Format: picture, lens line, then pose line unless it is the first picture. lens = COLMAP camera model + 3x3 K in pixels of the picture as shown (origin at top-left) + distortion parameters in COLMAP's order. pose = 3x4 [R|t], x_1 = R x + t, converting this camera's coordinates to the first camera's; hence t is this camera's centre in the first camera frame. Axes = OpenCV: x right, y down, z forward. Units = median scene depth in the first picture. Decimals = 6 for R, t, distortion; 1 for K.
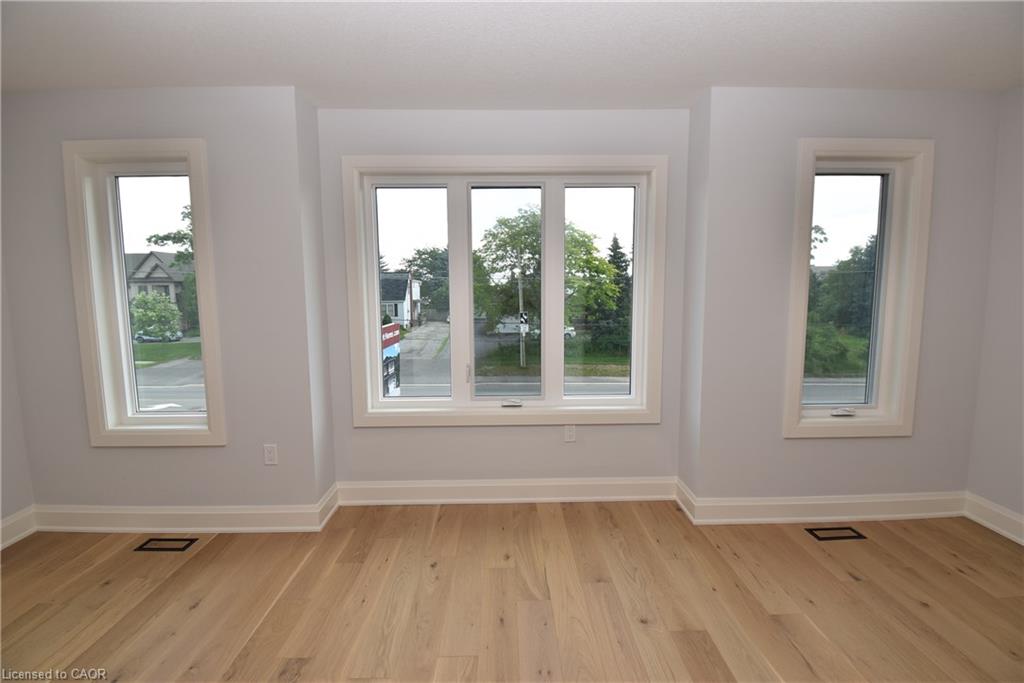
lens RADIAL K [[452.5, 0, 515.0], [0, 452.5, 336.6], [0, 0, 1]] dist [0.021941, -0.025885]
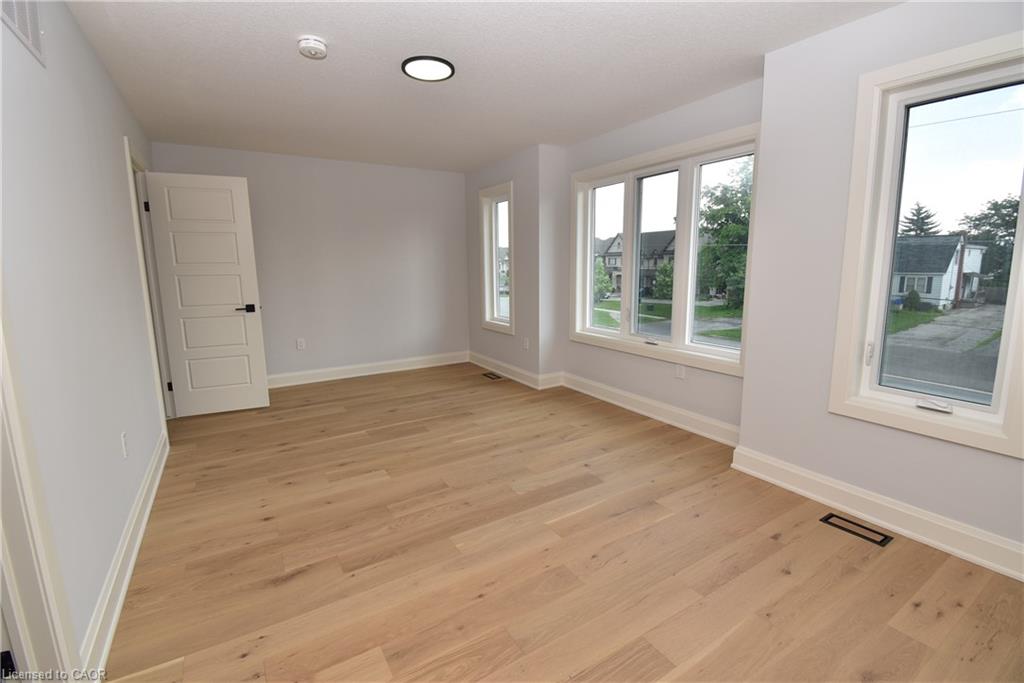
lens RADIAL K [[452.5, 0, 515.0], [0, 452.5, 336.6], [0, 0, 1]] dist [0.021941, -0.025885]
pose [[0.508925, 0.138926, -0.849527, 0.941987], [-0.083406, 0.990206, 0.111966, 0.021248], [0.856761, 0.013874, 0.515527, -0.015128]]
